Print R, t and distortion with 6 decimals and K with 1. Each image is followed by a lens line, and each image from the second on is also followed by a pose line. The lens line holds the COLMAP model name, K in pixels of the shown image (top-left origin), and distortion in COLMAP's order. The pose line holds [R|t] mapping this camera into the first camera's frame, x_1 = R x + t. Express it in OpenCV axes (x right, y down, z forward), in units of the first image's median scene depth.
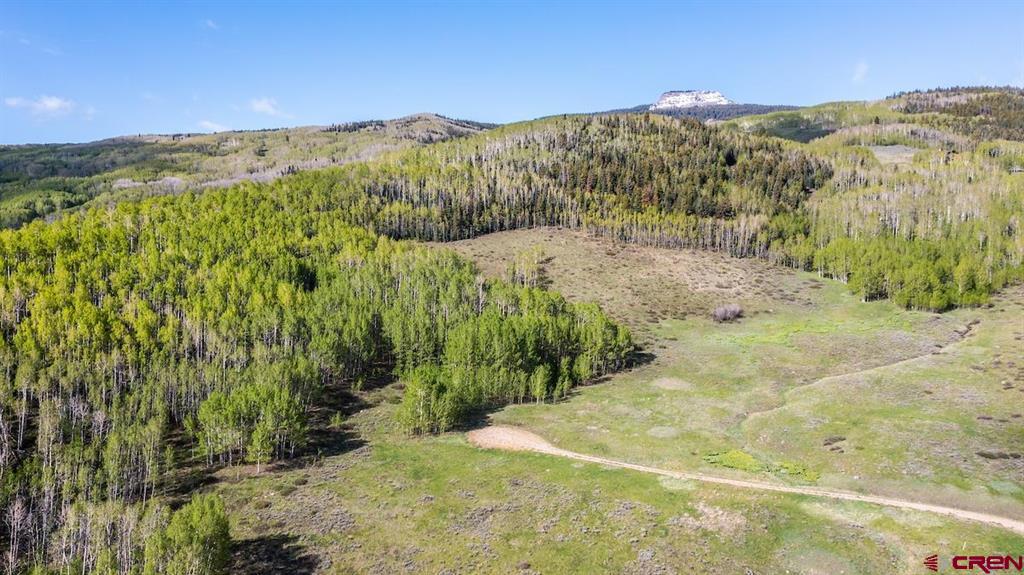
lens RADIAL K [[805.5, 0, 501.1], [0, 805.5, 274.2], [0, 0, 1]] dist [-0.008360, 0.004544]
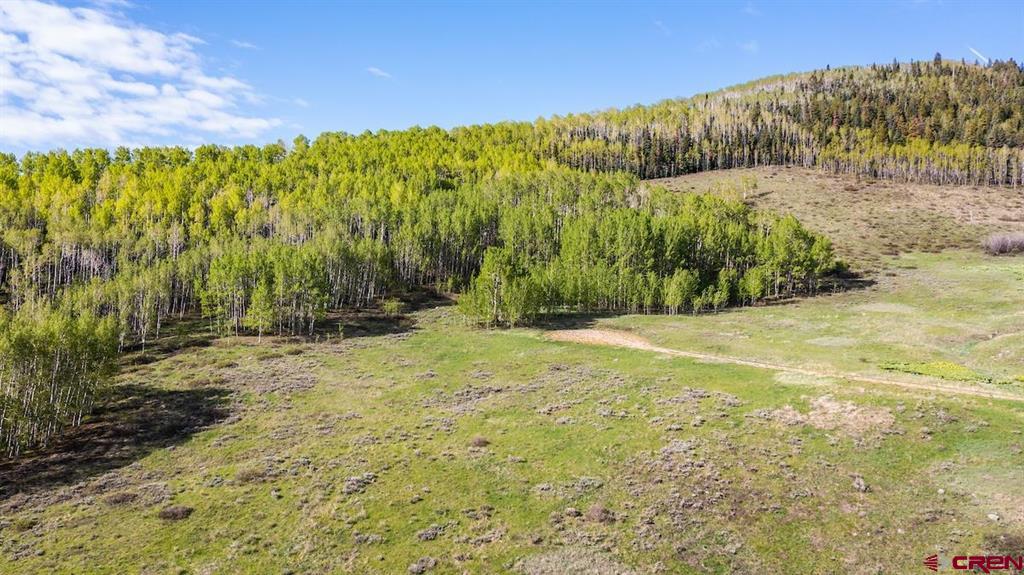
lens RADIAL K [[805.5, 0, 501.1], [0, 805.5, 274.2], [0, 0, 1]] dist [-0.008360, 0.004544]
pose [[0.932212, 0.010223, -0.361768, 0.106206], [-0.026279, 0.998874, -0.039490, 0.099400], [0.360957, 0.046320, 0.931431, 0.161324]]
